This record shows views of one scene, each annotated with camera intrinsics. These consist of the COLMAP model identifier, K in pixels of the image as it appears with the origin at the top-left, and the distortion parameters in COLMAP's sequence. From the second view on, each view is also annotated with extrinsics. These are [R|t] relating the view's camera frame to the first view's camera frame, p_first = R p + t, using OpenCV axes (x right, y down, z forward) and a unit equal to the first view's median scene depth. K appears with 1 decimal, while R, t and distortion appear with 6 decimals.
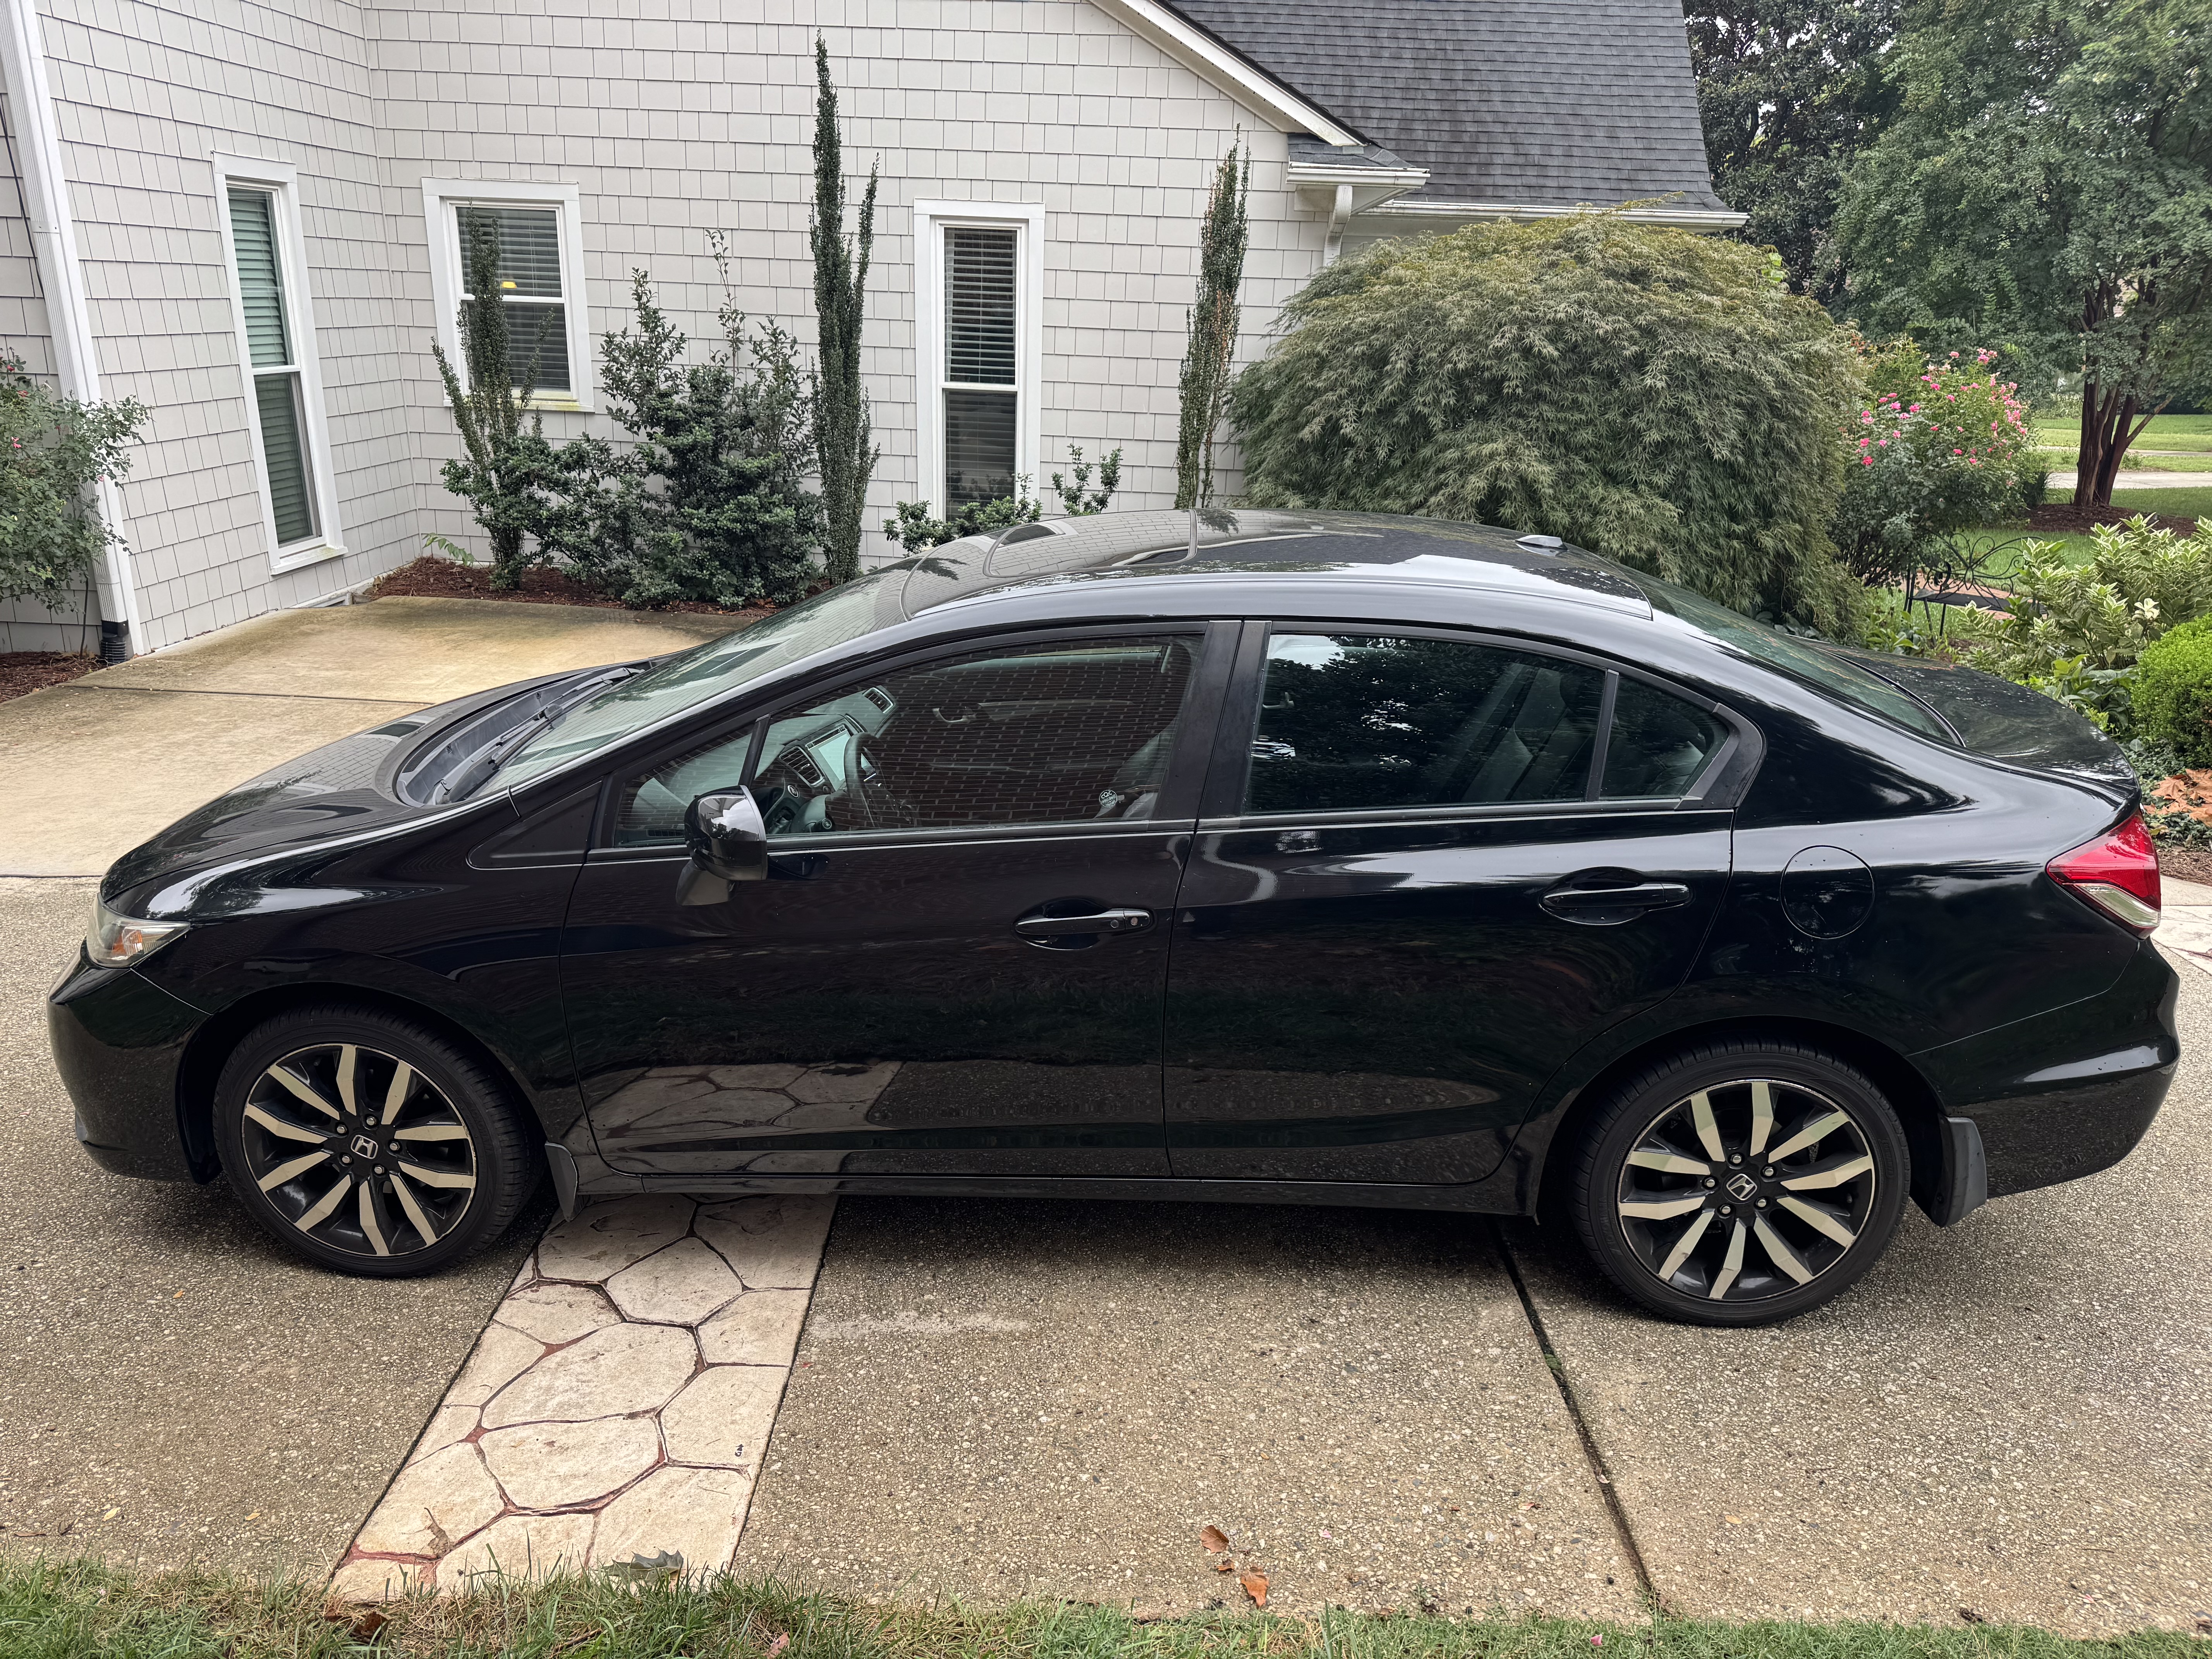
lens RADIAL K [[1529.9, 0, 1106.0], [0, 1529.9, 829.5], [0, 0, 1]] dist [0.166056, -0.208247]
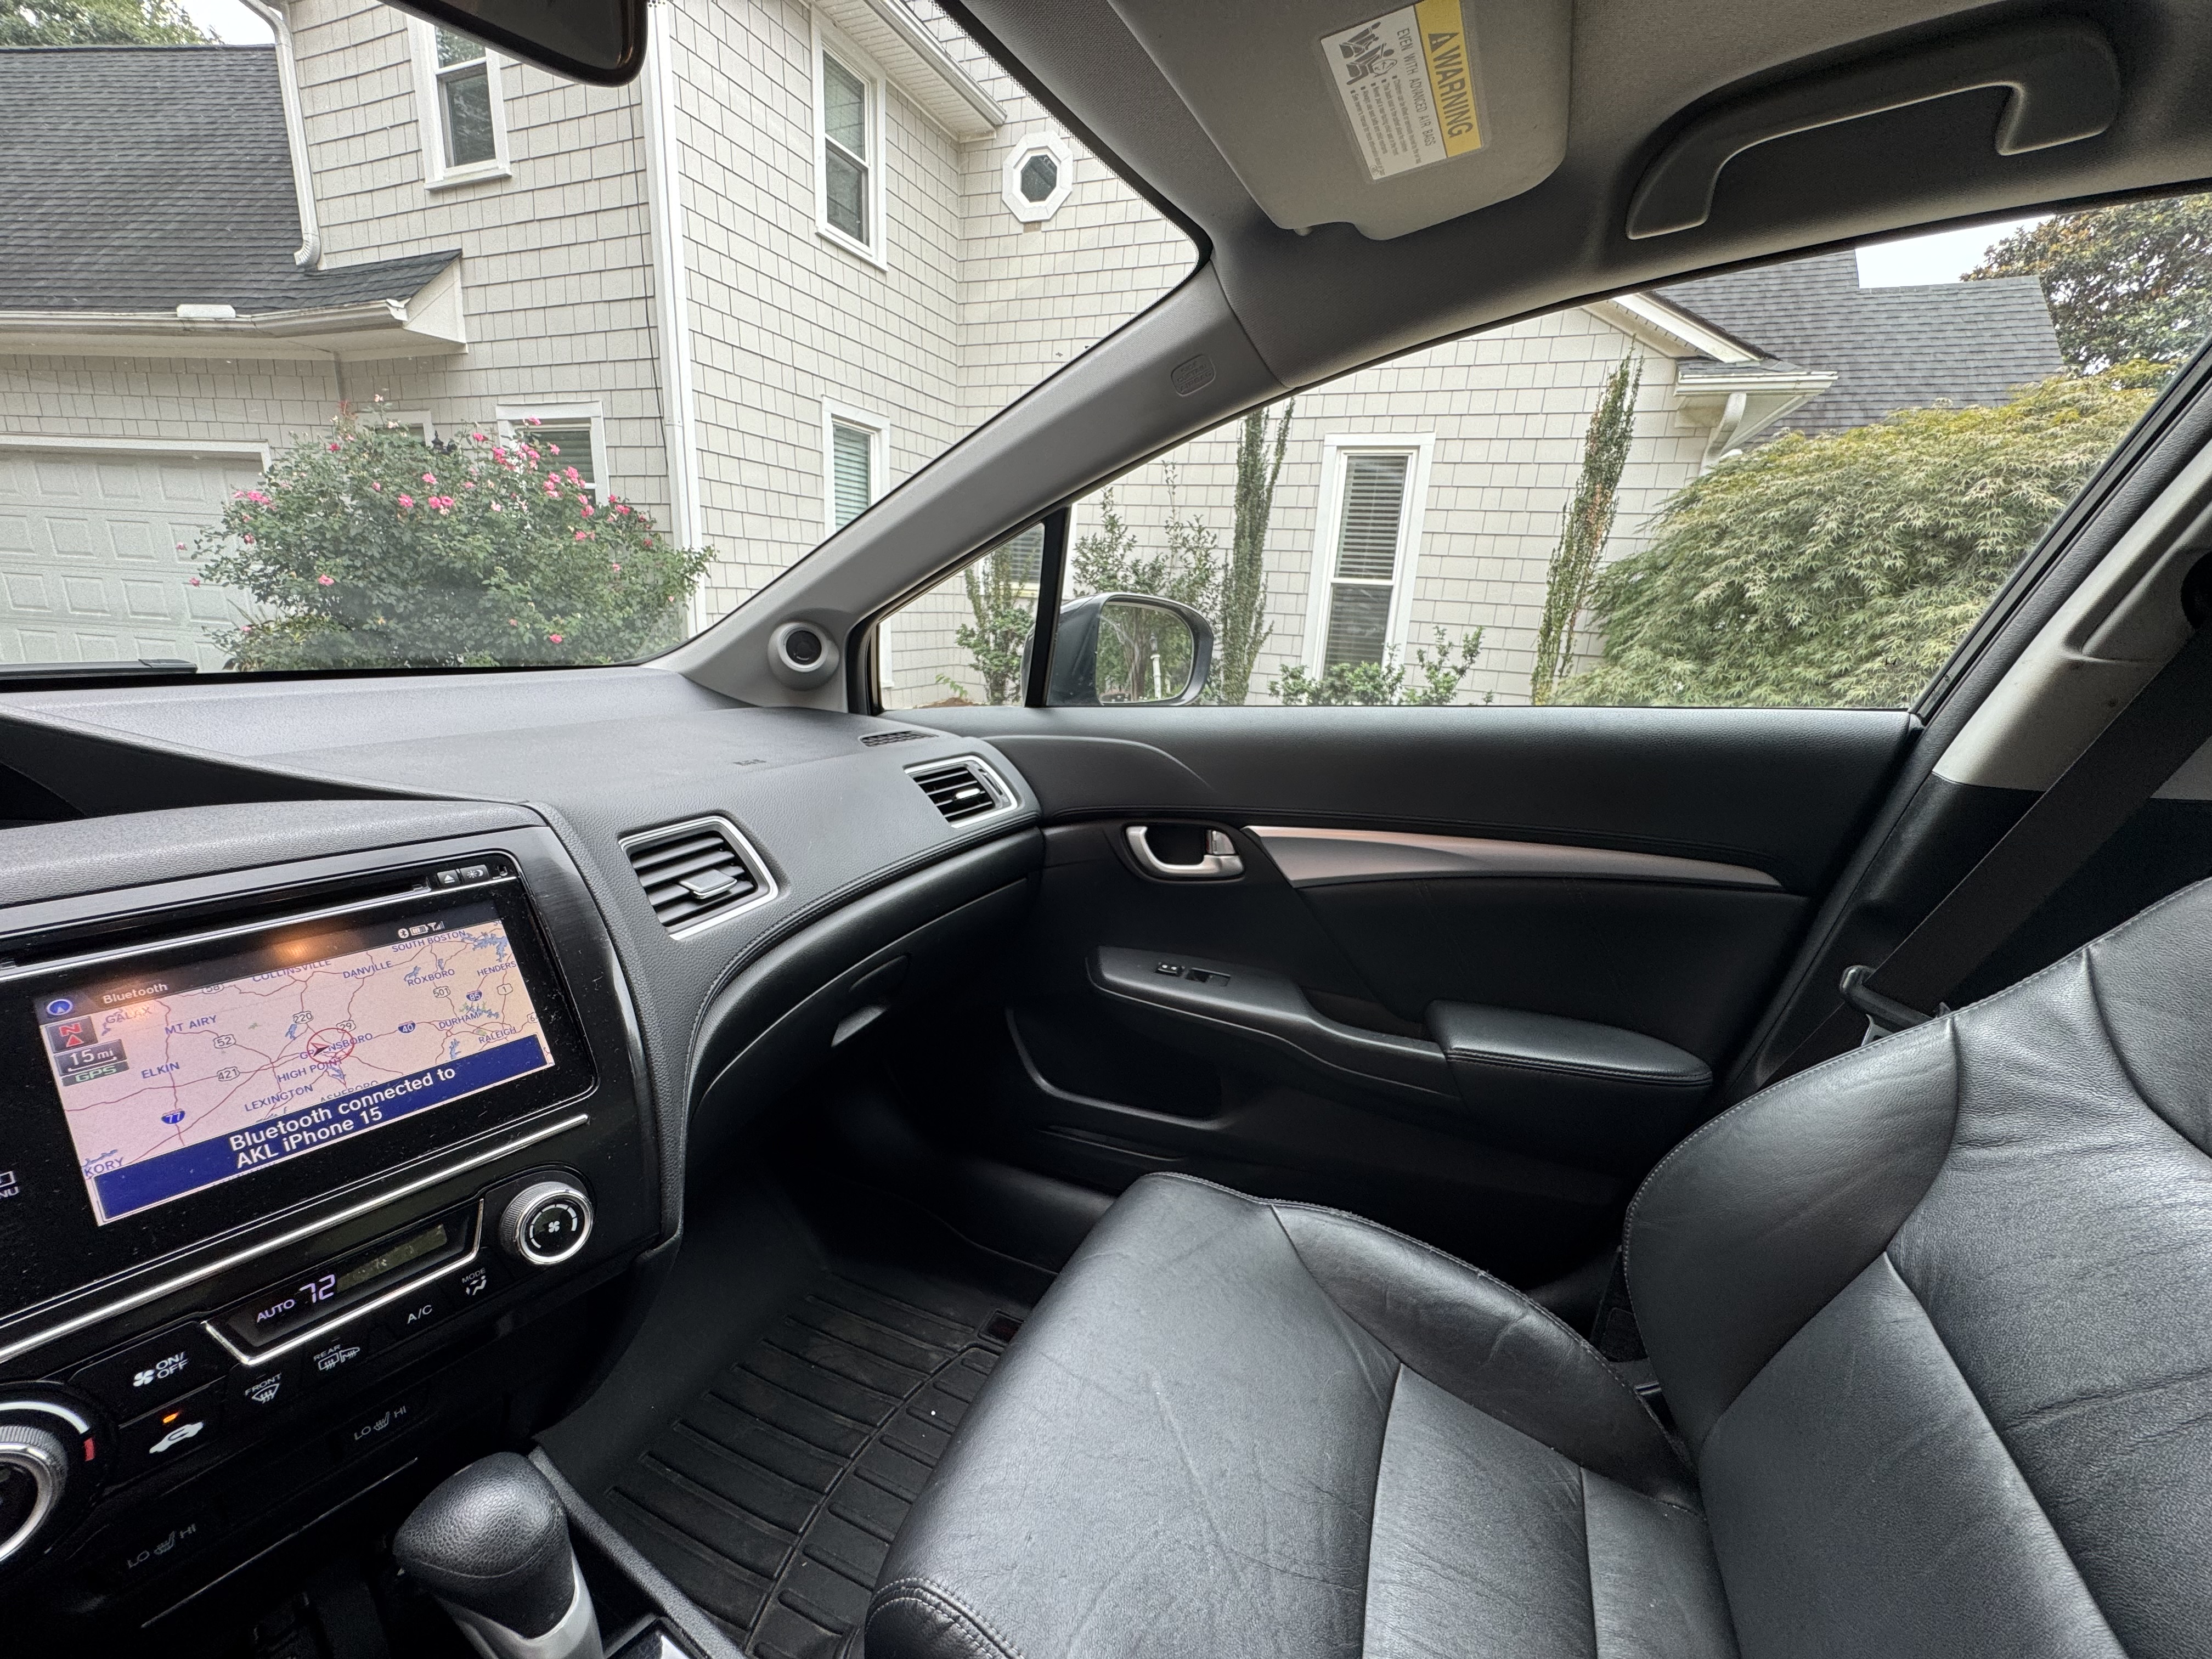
lens RADIAL K [[878.7, 0, 1110.3], [0, 878.7, 830.3], [0, 0, 1]] dist [-0.007360, -0.000418]
pose [[0.937757, 0.104794, -0.331105, -0.020347], [-0.130946, 0.989714, -0.057622, -0.028133], [0.321661, 0.097393, 0.941833, 0.342609]]
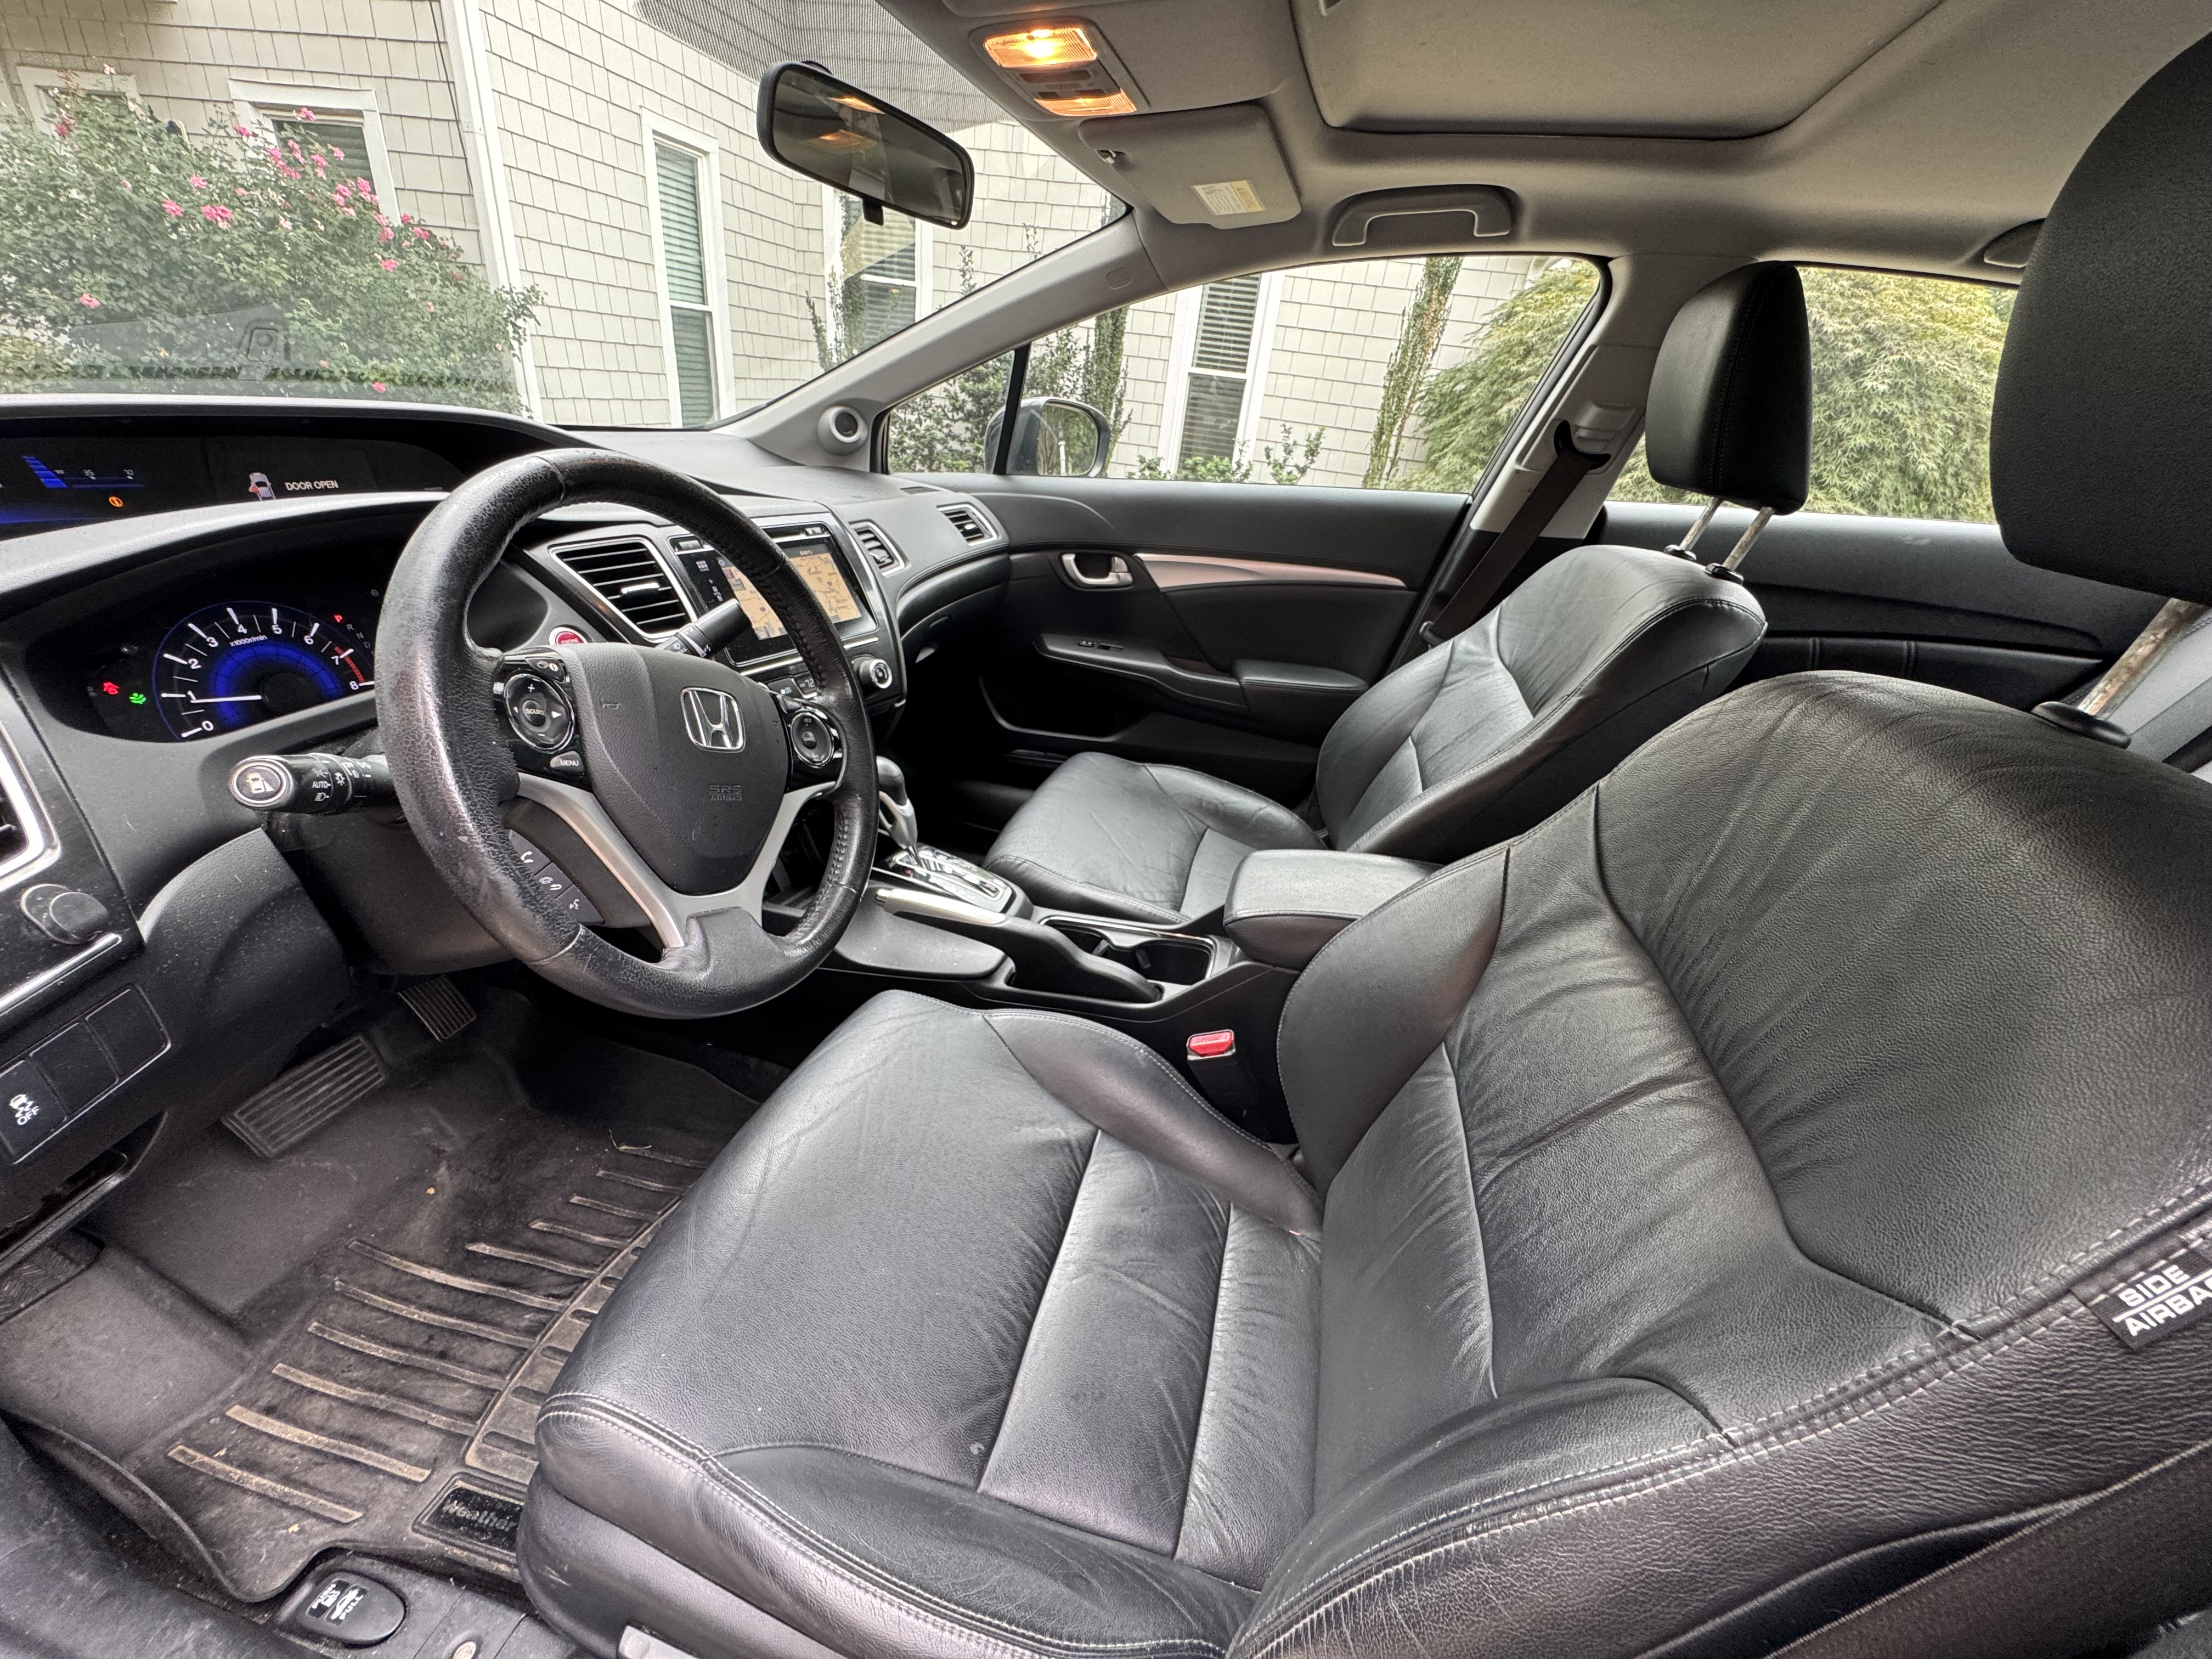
lens RADIAL K [[878.7, 0, 1110.3], [0, 878.7, 830.3], [0, 0, 1]] dist [-0.007360, -0.000418]
pose [[0.978287, 0.155491, -0.137028, -0.013160], [-0.136376, 0.980810, 0.139330, -0.009571], [0.156063, -0.117617, 0.980719, 0.277458]]
